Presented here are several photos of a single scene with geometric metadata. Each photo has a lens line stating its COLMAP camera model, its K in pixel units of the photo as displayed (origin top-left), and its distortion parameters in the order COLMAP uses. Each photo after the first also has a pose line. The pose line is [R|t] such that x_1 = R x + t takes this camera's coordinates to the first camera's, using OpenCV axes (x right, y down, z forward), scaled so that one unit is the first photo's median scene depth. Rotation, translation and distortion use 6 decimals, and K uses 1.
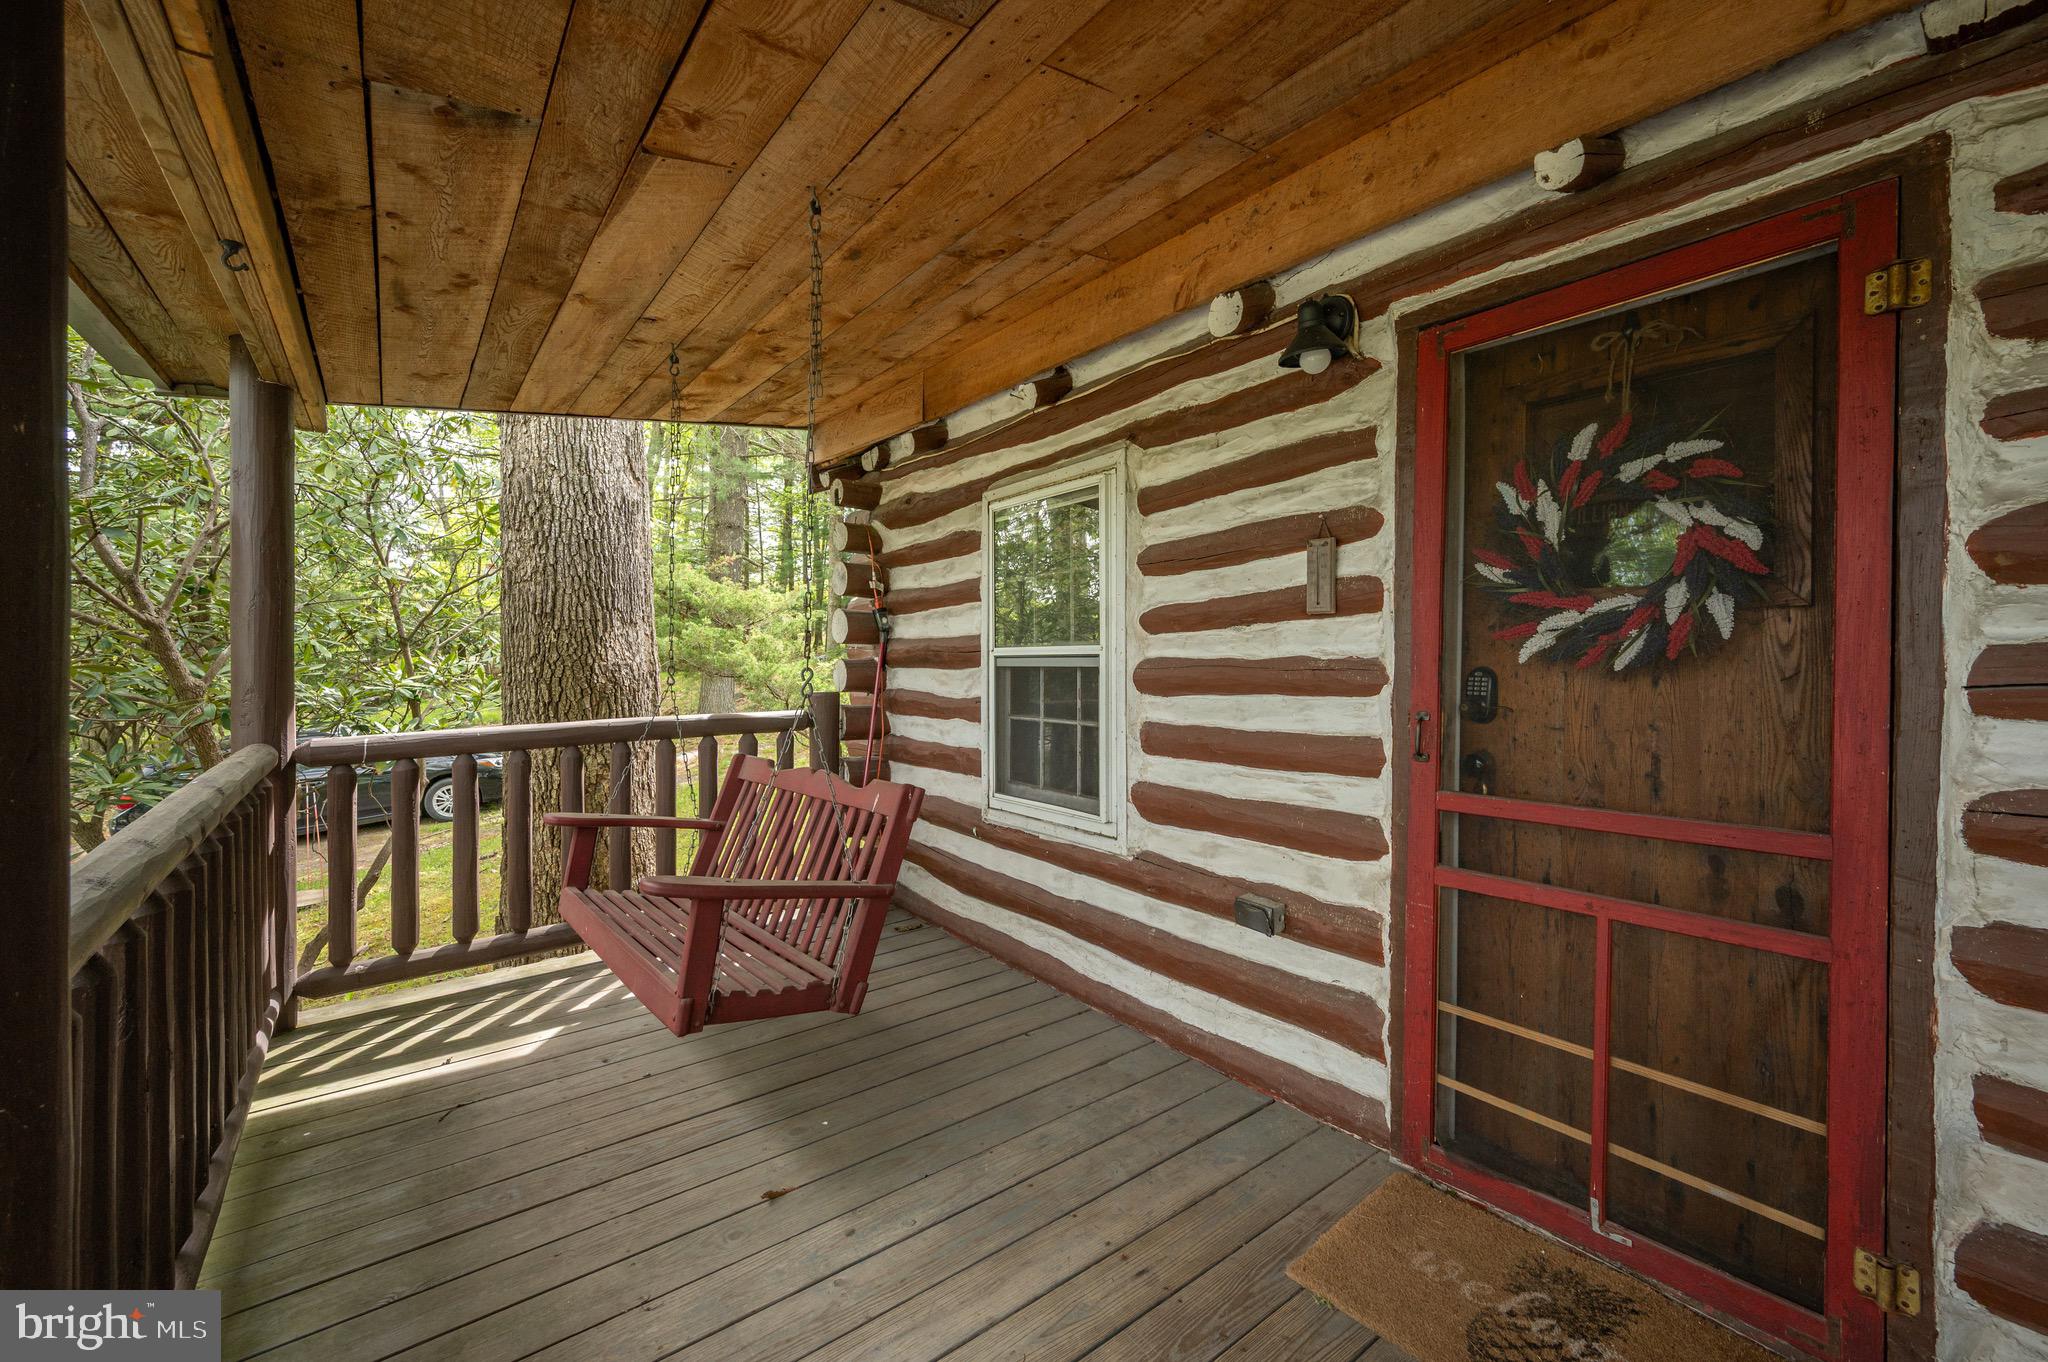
lens RADIAL K [[809.2, 0, 1025.7], [0, 809.2, 672.7], [0, 0, 1]] dist [-0.001455, -0.000255]
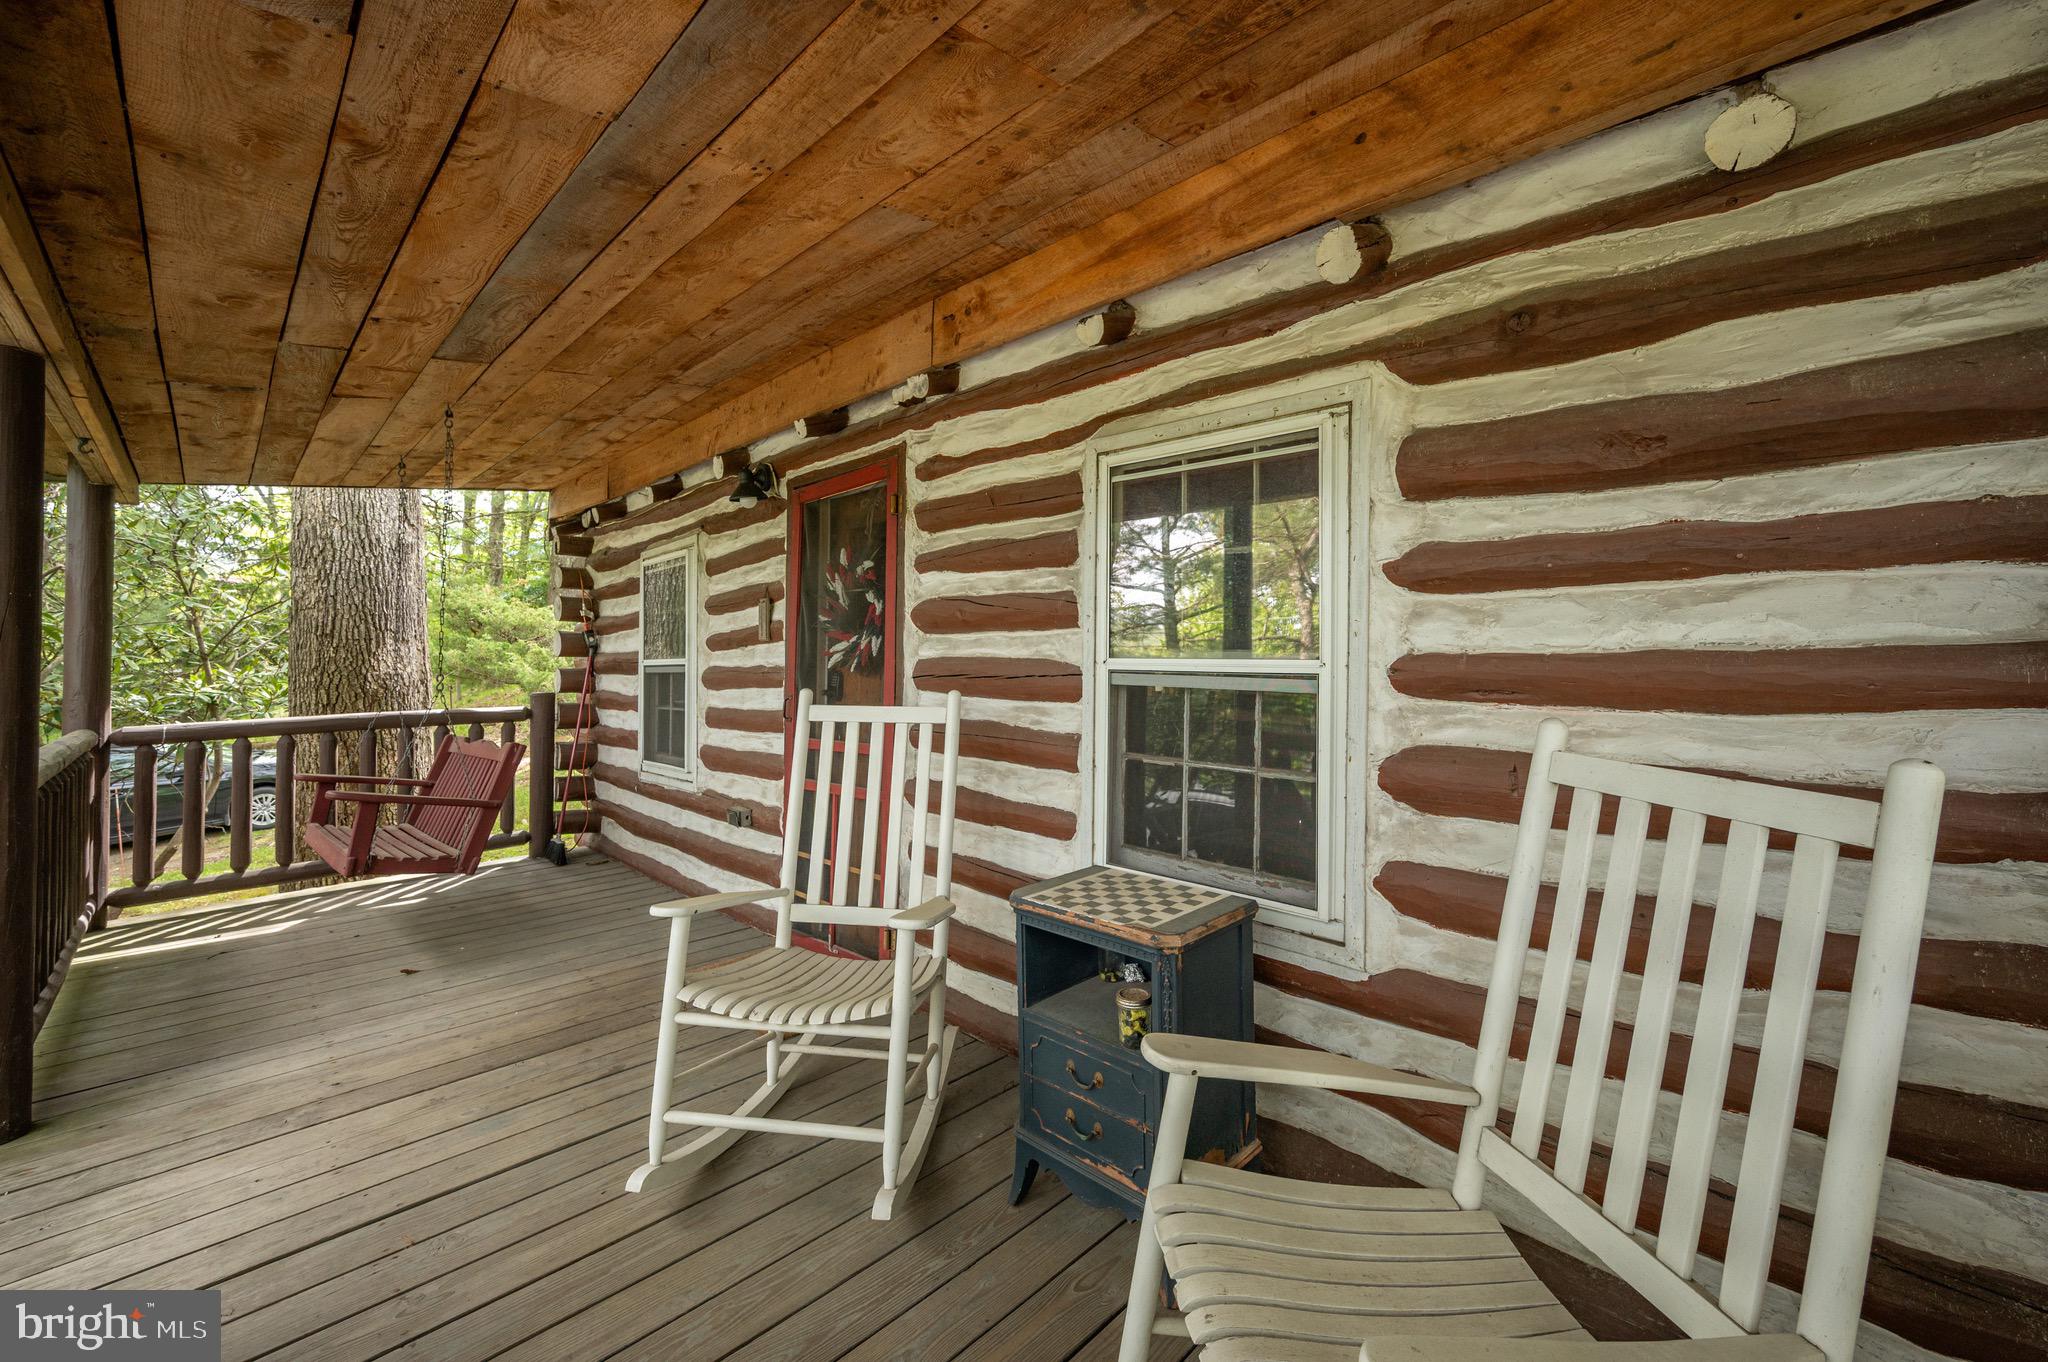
lens RADIAL K [[809.2, 0, 995.4], [0, 809.2, 651.9], [0, 0, 1]] dist [-0.001455, -0.000255]
pose [[0.994270, -0.006267, 0.106717, 0.479451], [0.009760, 0.999433, -0.032236, 0.008909], [-0.106454, 0.033093, 0.993767, -0.564657]]
